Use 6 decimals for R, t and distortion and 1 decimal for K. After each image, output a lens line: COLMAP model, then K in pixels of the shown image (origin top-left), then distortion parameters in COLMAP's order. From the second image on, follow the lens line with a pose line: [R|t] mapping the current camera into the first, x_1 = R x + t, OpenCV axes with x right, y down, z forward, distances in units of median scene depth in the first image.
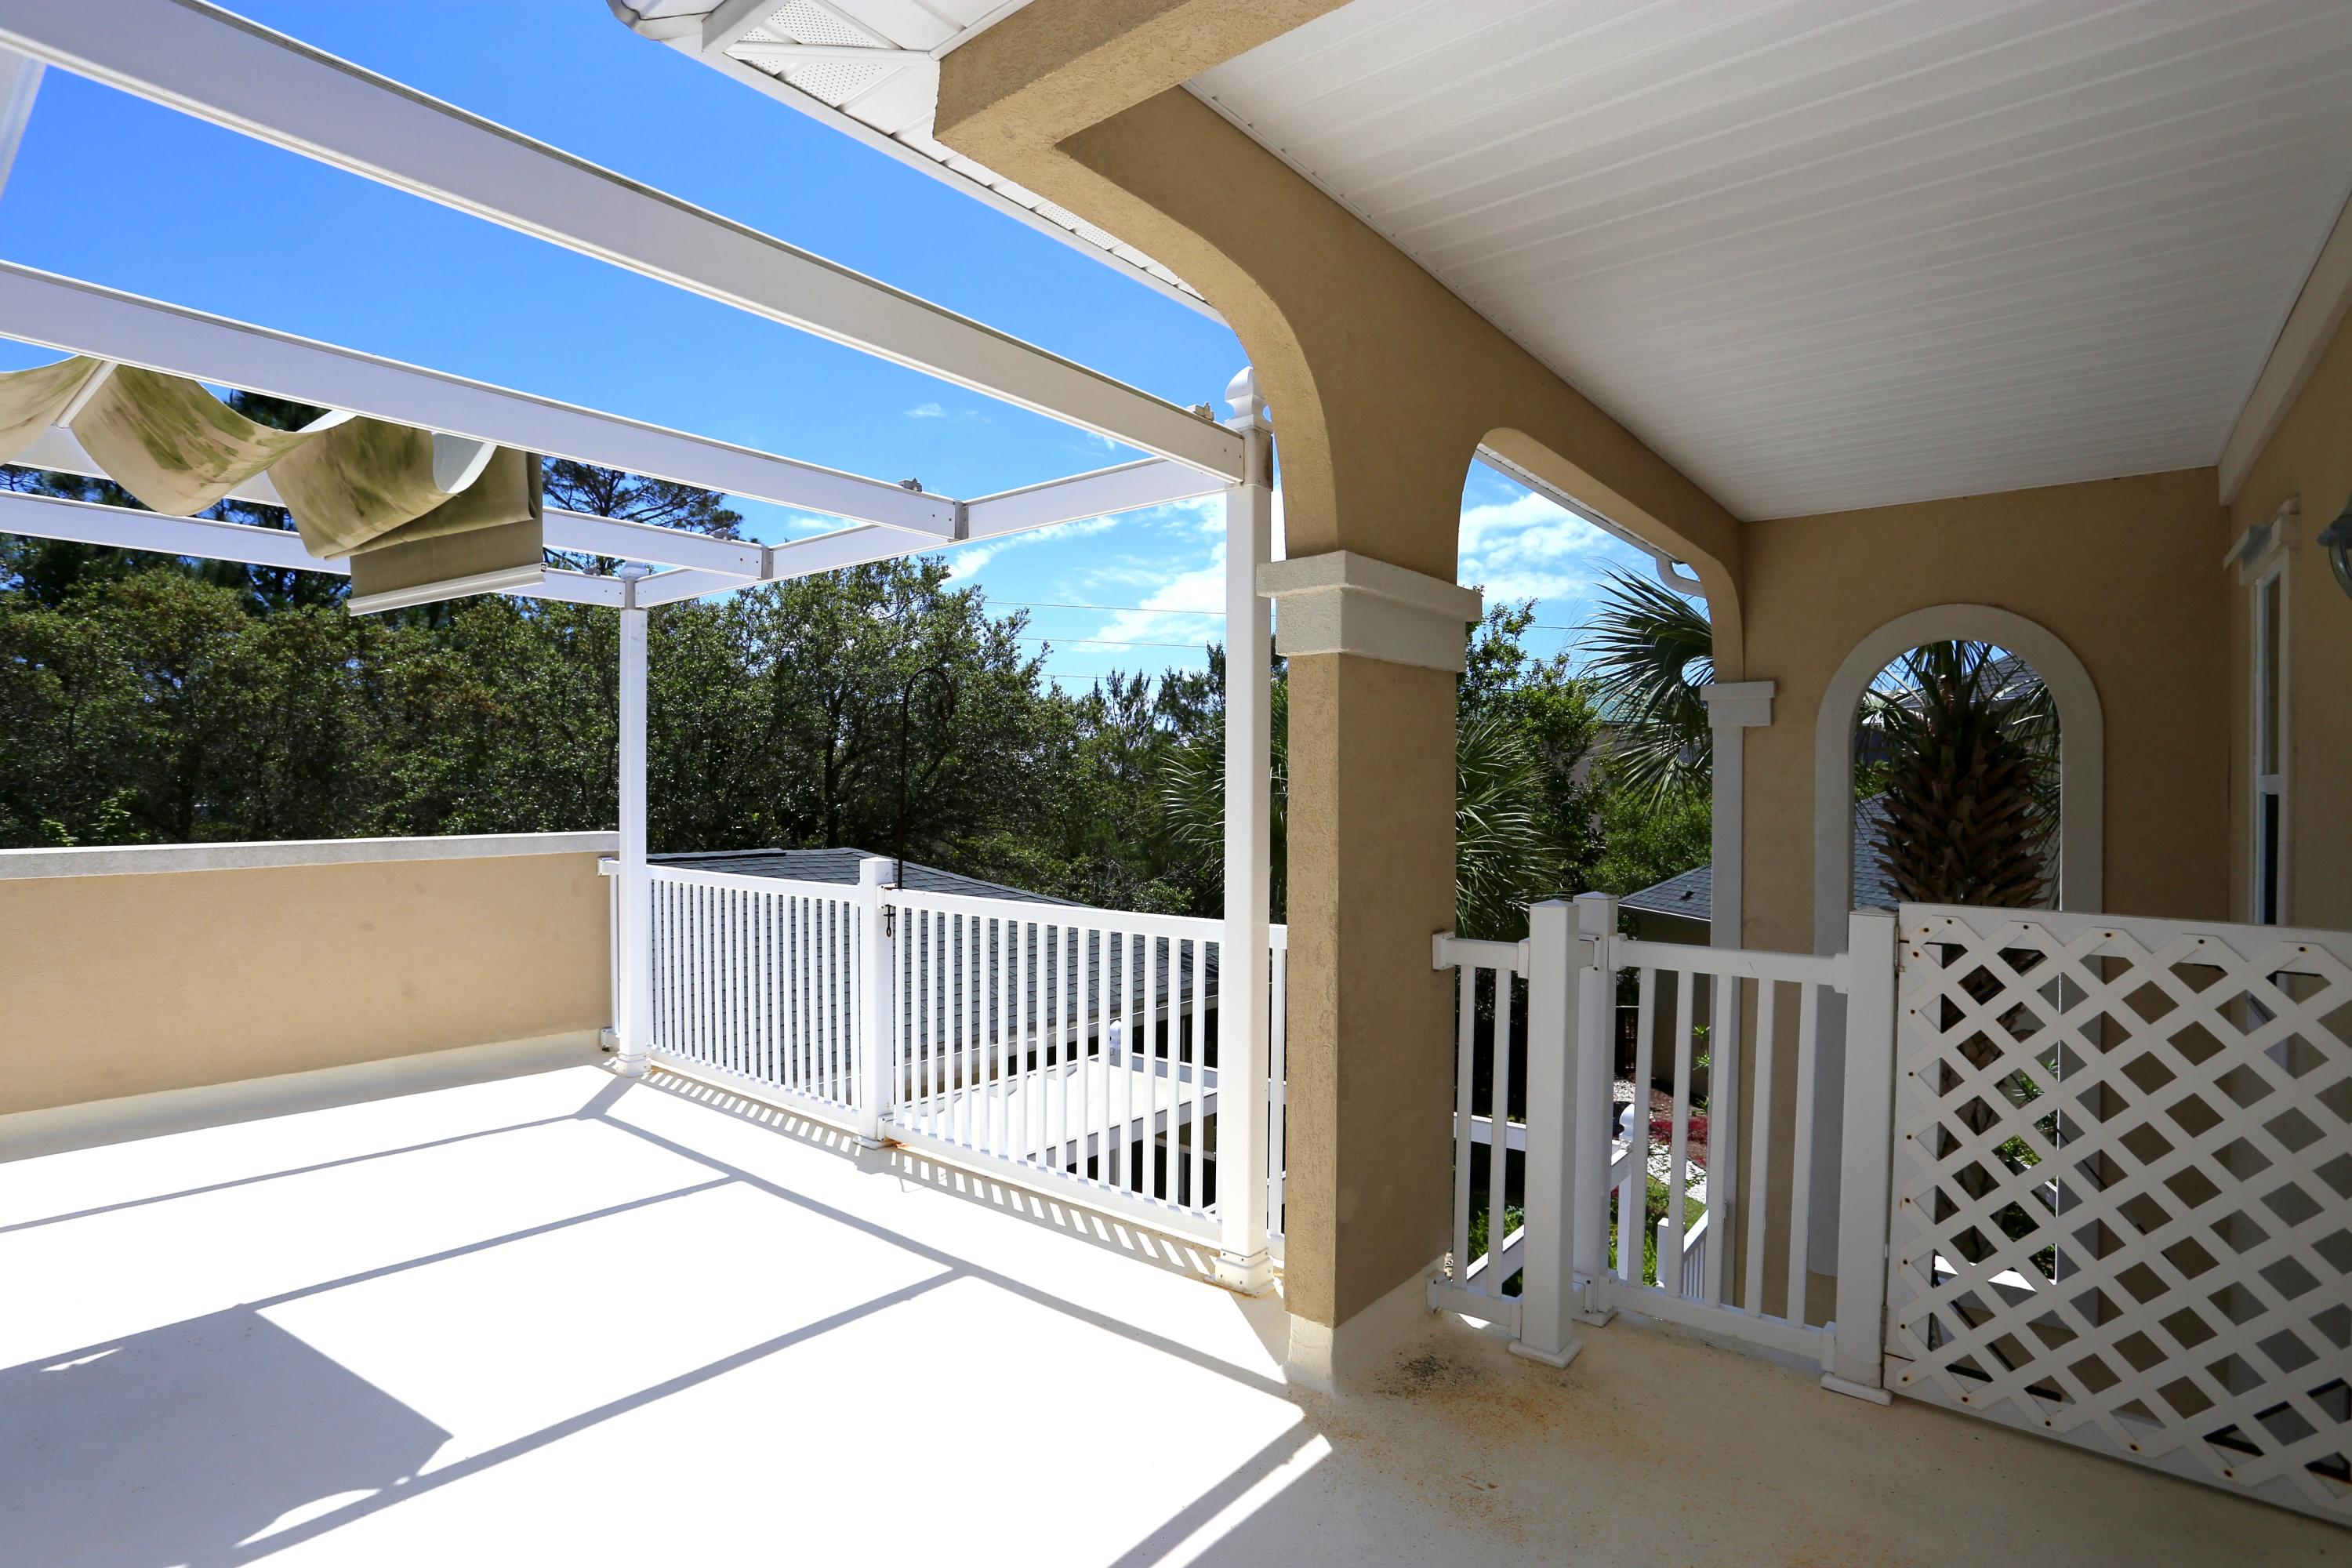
lens RADIAL K [[1142.1, 0, 1158.9], [0, 1142.1, 779.4], [0, 0, 1]] dist [-0.059671, 0.000261]
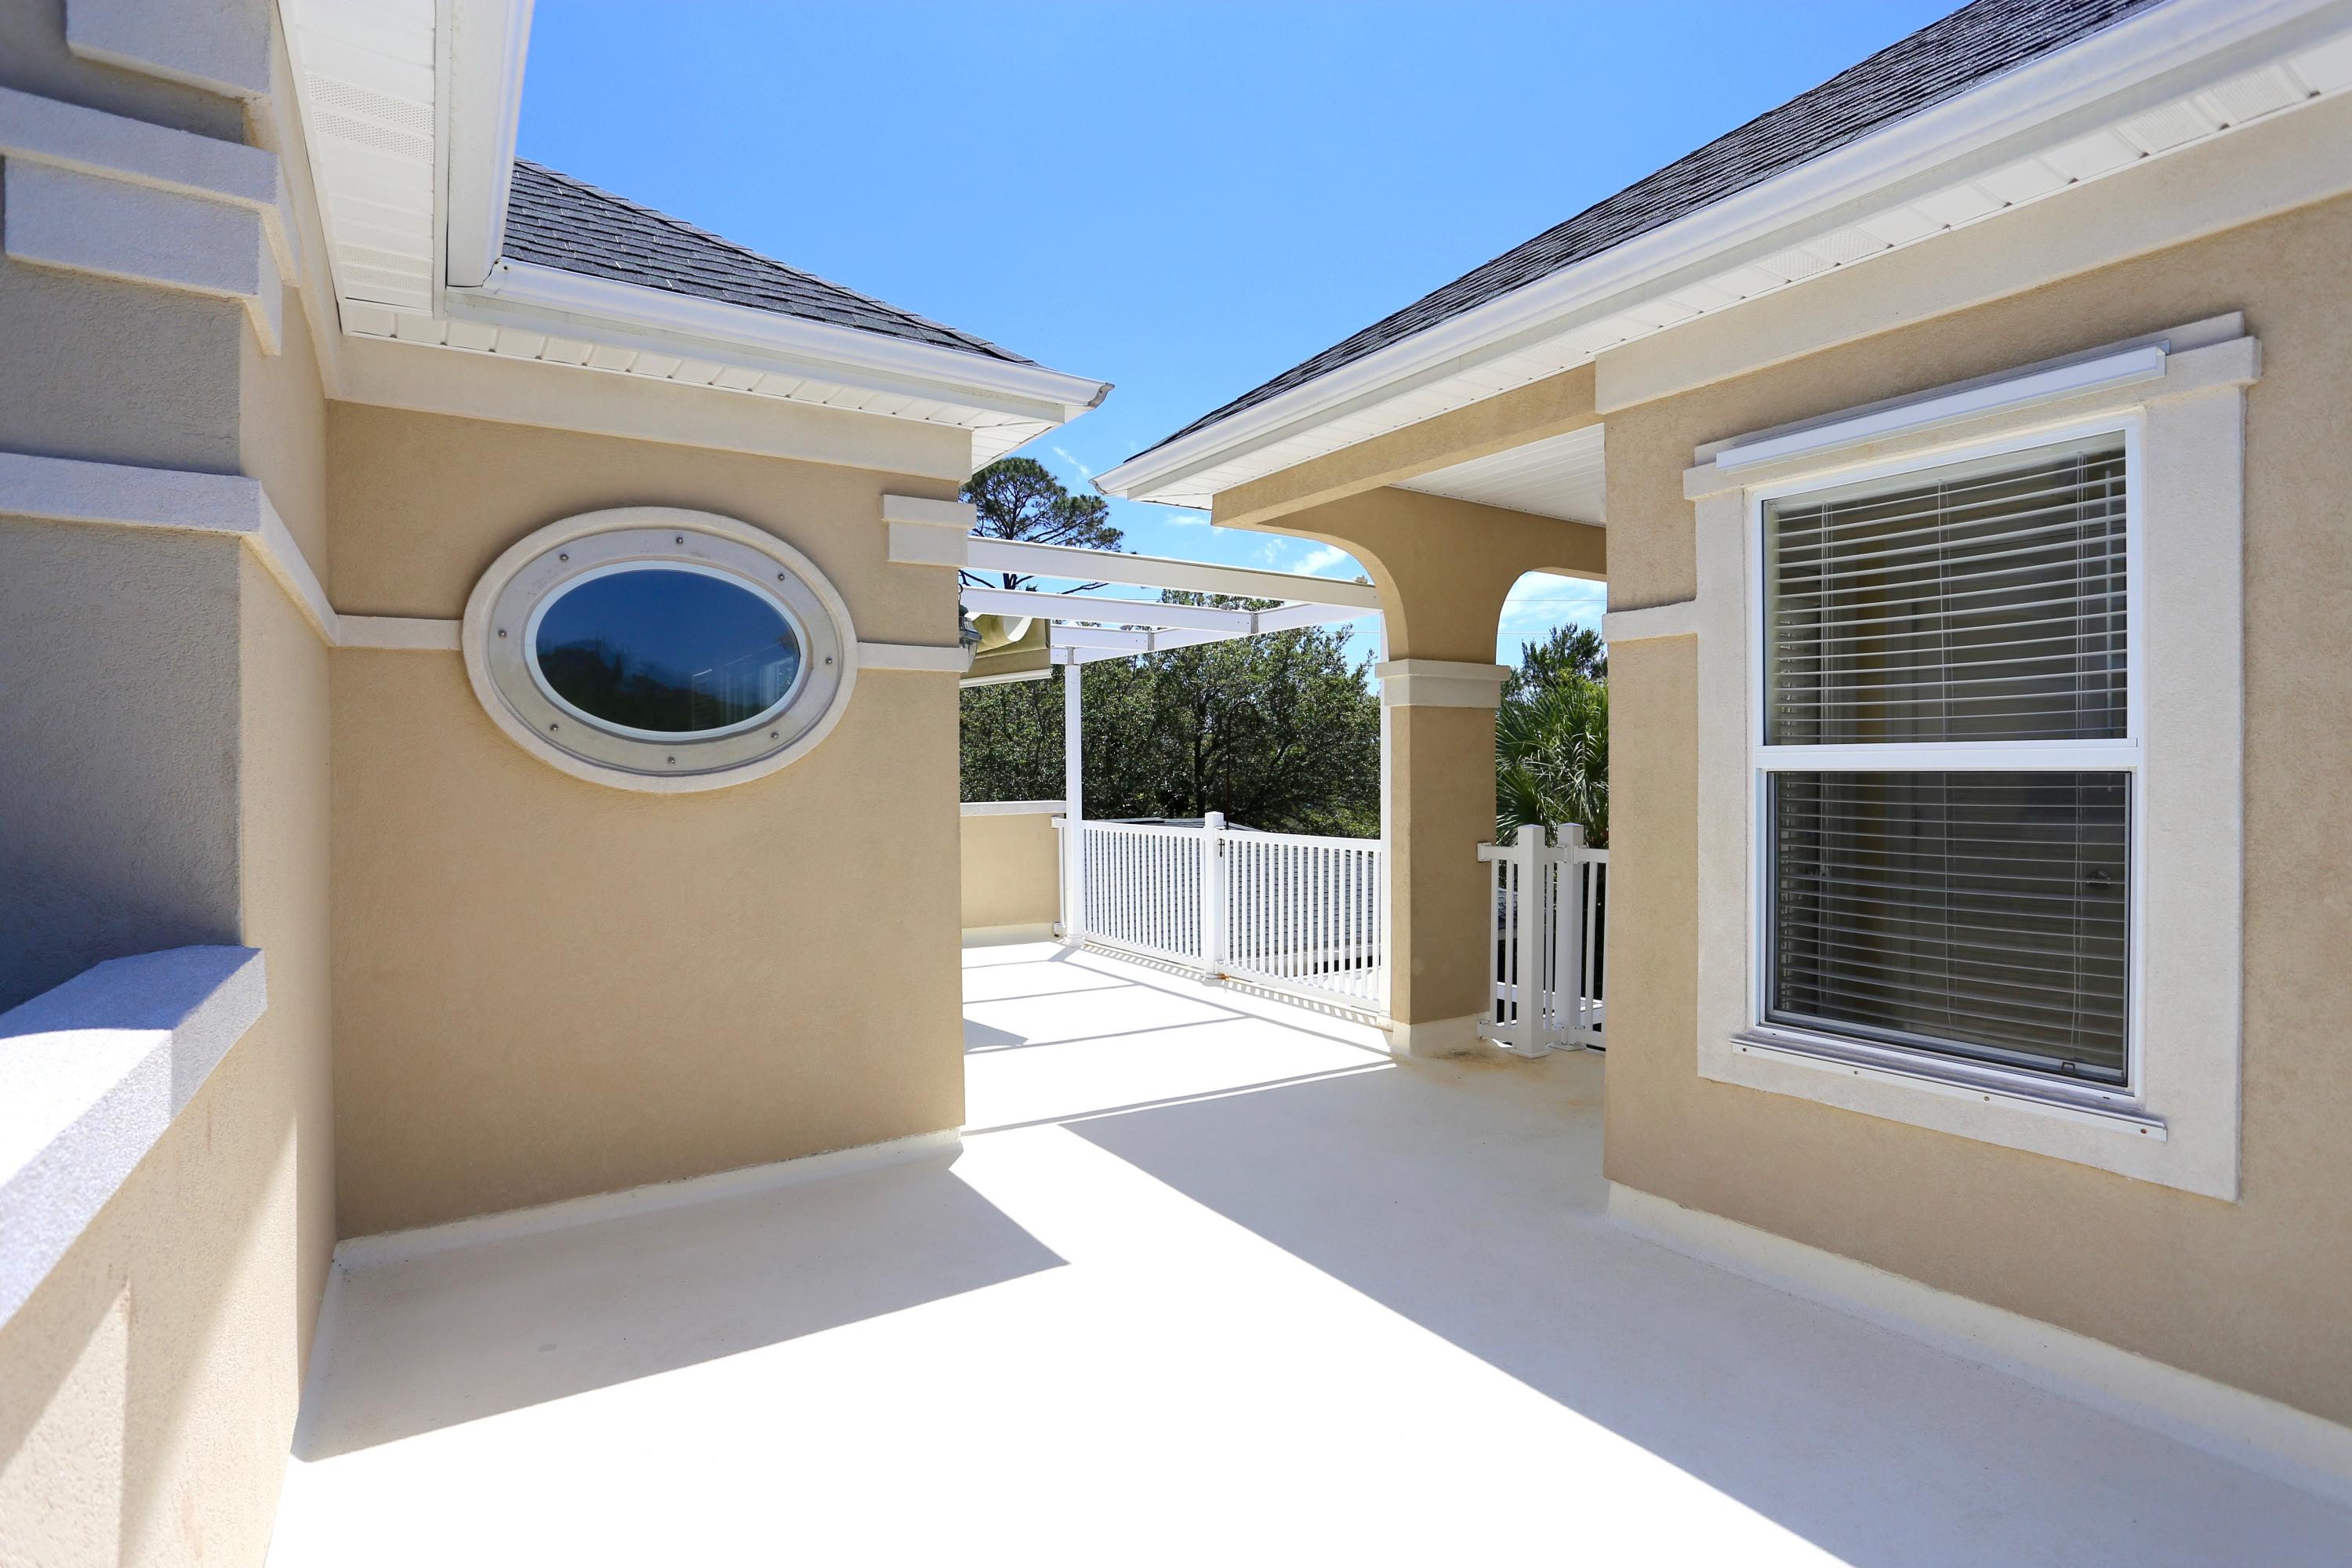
lens RADIAL K [[1142.1, 0, 1173.4], [0, 1142.1, 781.8], [0, 0, 1]] dist [-0.059671, 0.000261]
pose [[0.952261, -0.006292, -0.305220, 0.127409], [0.011097, 0.999840, 0.014010, -0.001410], [0.305083, -0.016729, 0.952179, -0.383852]]
